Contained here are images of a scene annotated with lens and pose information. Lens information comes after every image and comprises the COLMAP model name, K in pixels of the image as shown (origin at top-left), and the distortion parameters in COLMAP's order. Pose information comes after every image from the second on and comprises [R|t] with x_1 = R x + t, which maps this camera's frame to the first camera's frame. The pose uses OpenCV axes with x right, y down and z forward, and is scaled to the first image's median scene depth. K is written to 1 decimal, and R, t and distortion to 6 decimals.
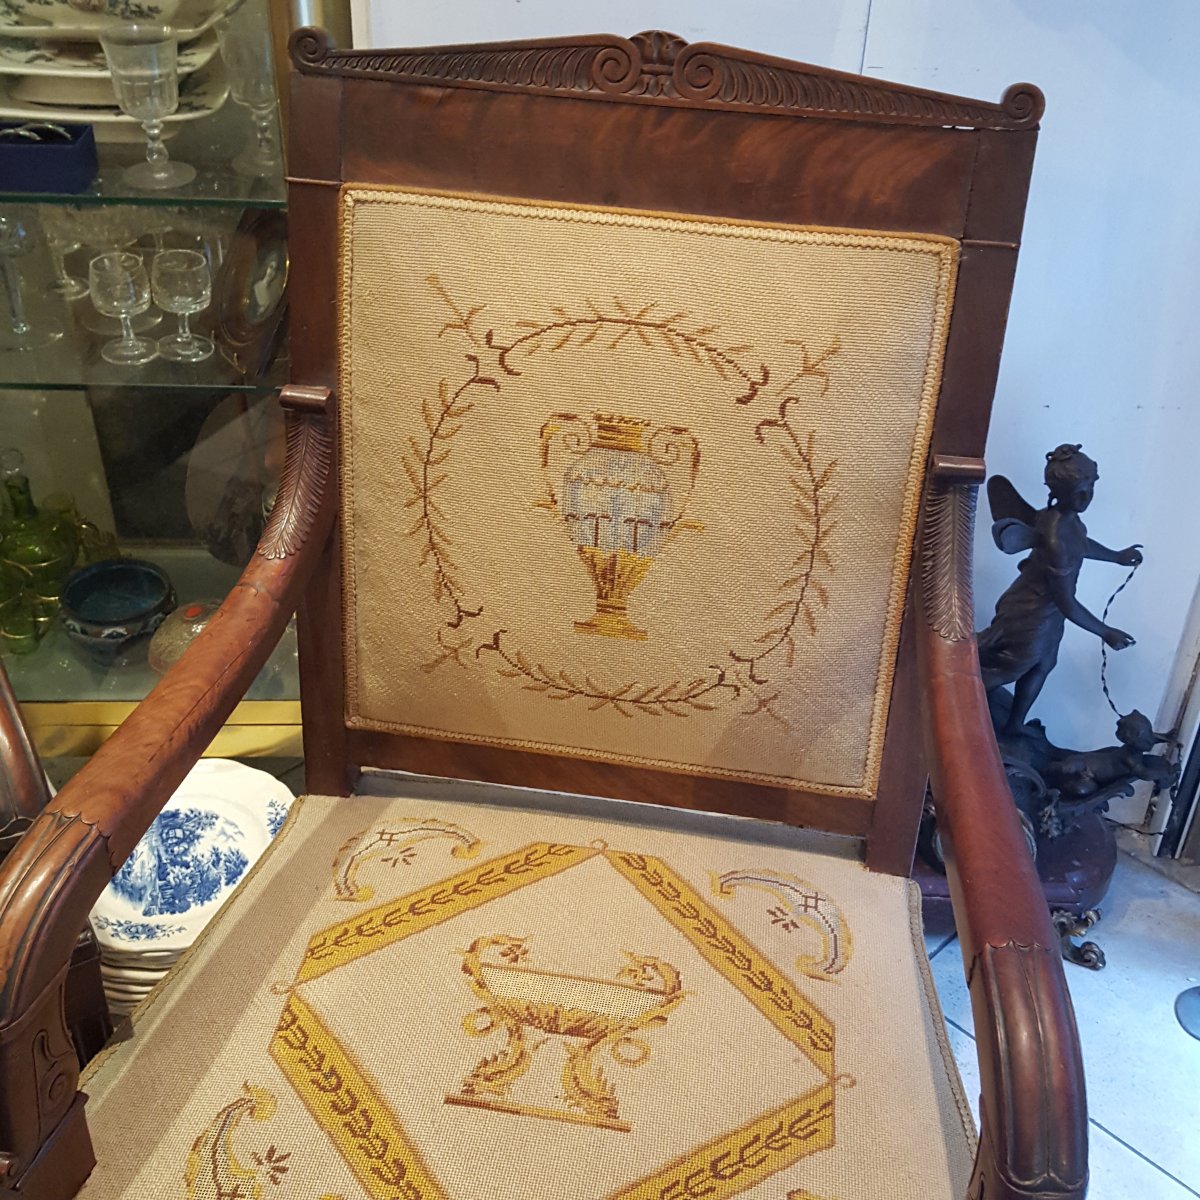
lens RADIAL K [[1592.8, 0, 568.4], [0, 1592.8, 599.3], [0, 0, 1]] dist [0.154058, -0.337457]
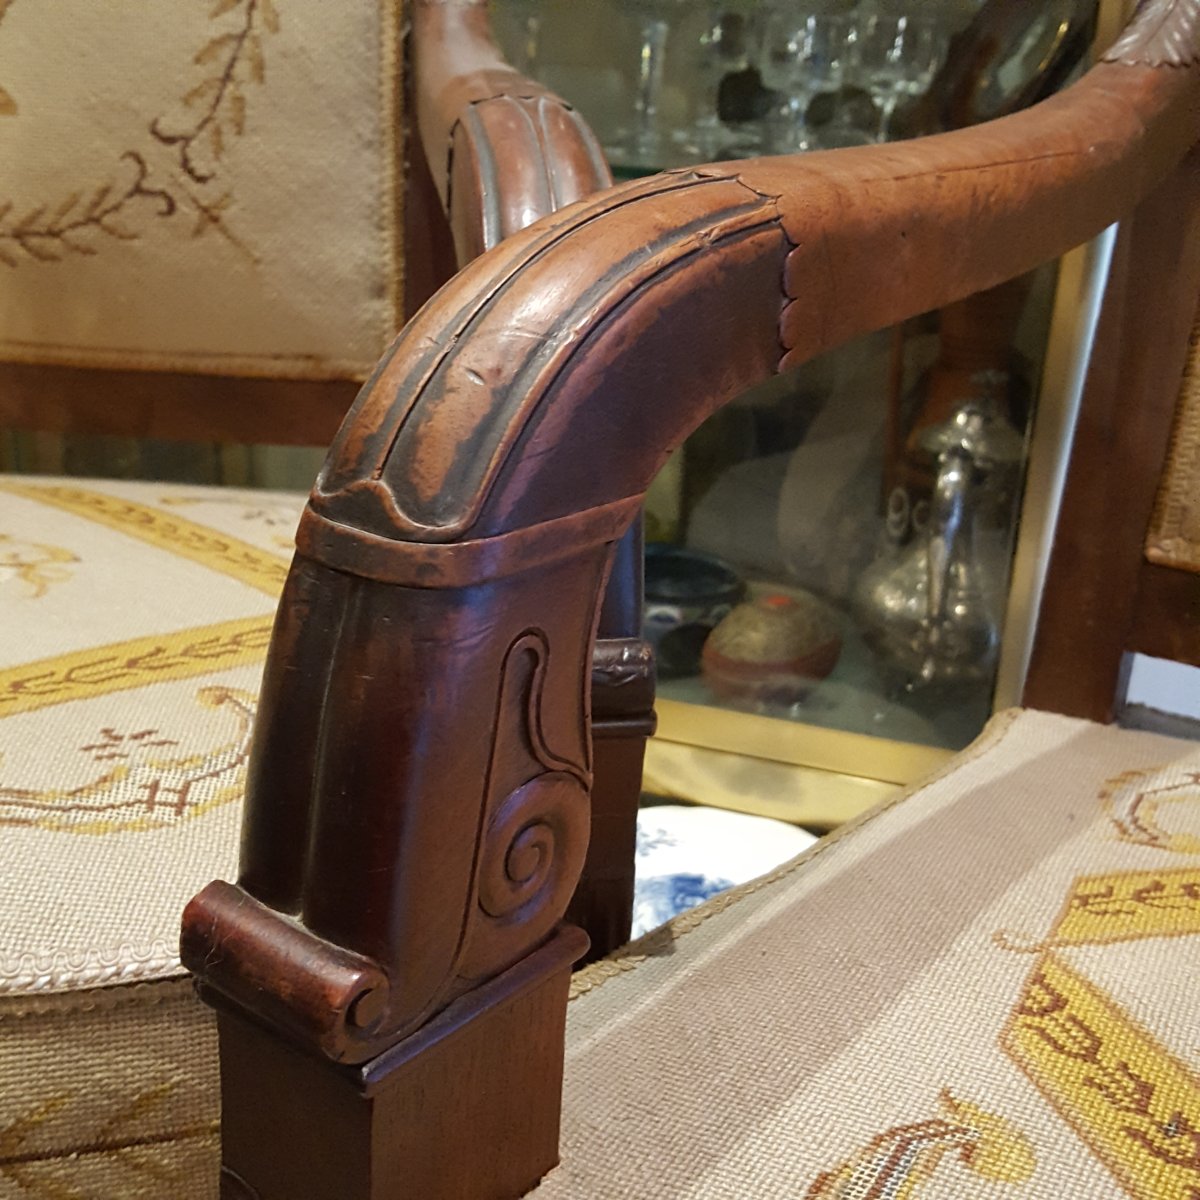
lens RADIAL K [[1592.8, 0, 568.4], [0, 1592.8, 599.3], [0, 0, 1]] dist [0.154058, -0.337457]
pose [[0.939967, 0.148056, -0.307477, -0.175655], [-0.219499, 0.952185, -0.212519, 0.277443], [0.261310, 0.267251, 0.927520, 0.560872]]
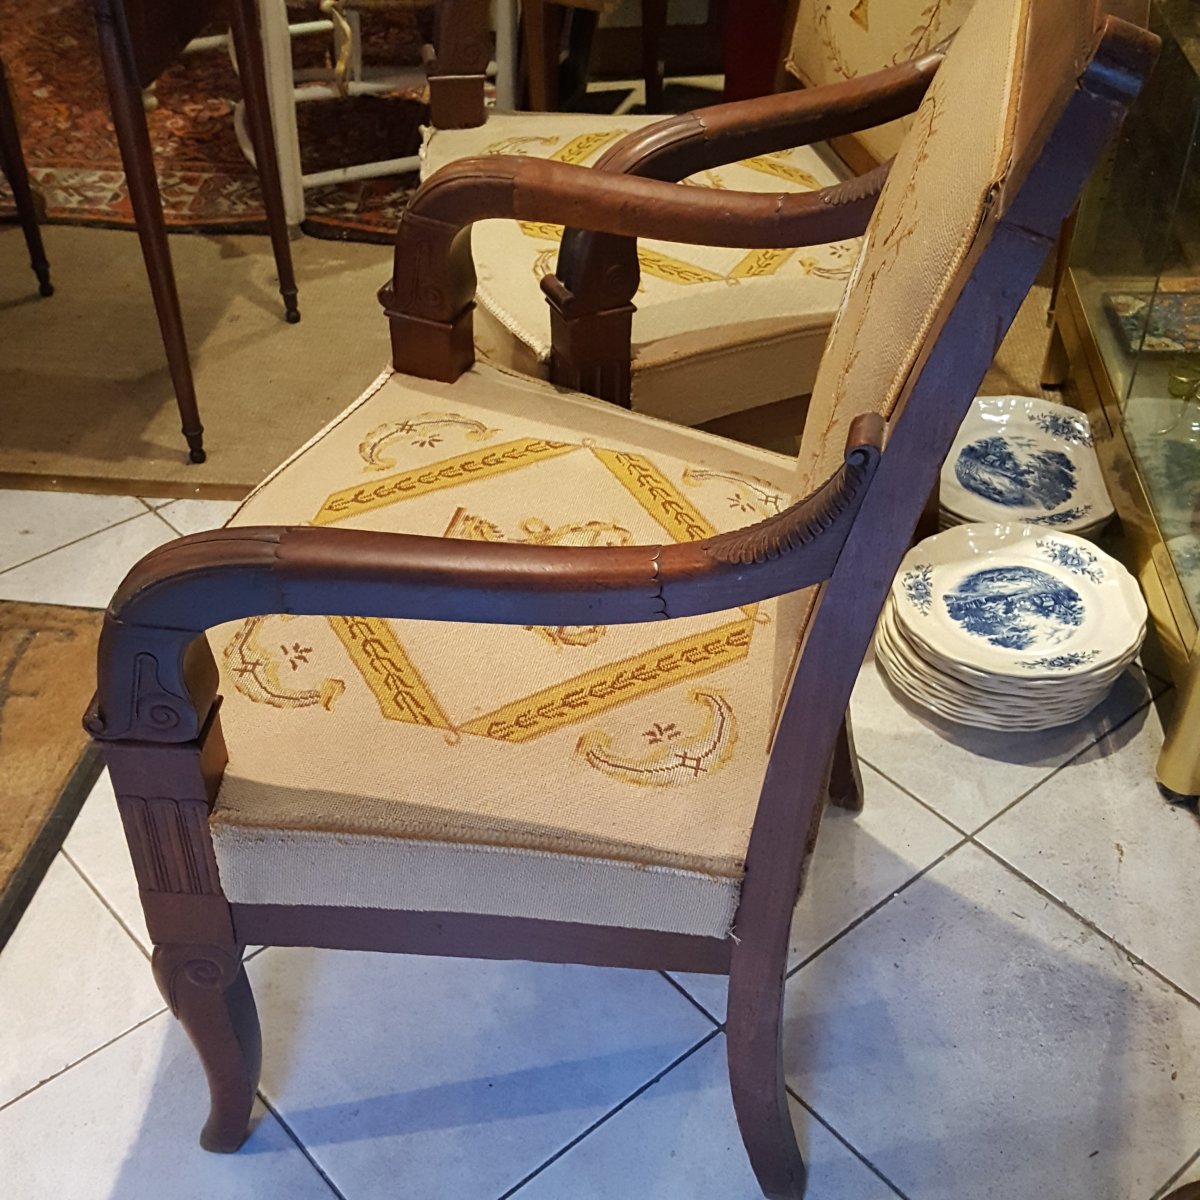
lens RADIAL K [[1583.2, 0, 600.0], [0, 1583.2, 600.0], [0, 0, 1]] dist [0.183227, -0.423911]
pose [[-0.062598, 0.623031, -0.779688, 0.914857], [-0.584906, 0.610099, 0.534476, -0.376930], [0.808682, 0.489501, 0.326224, 0.666972]]
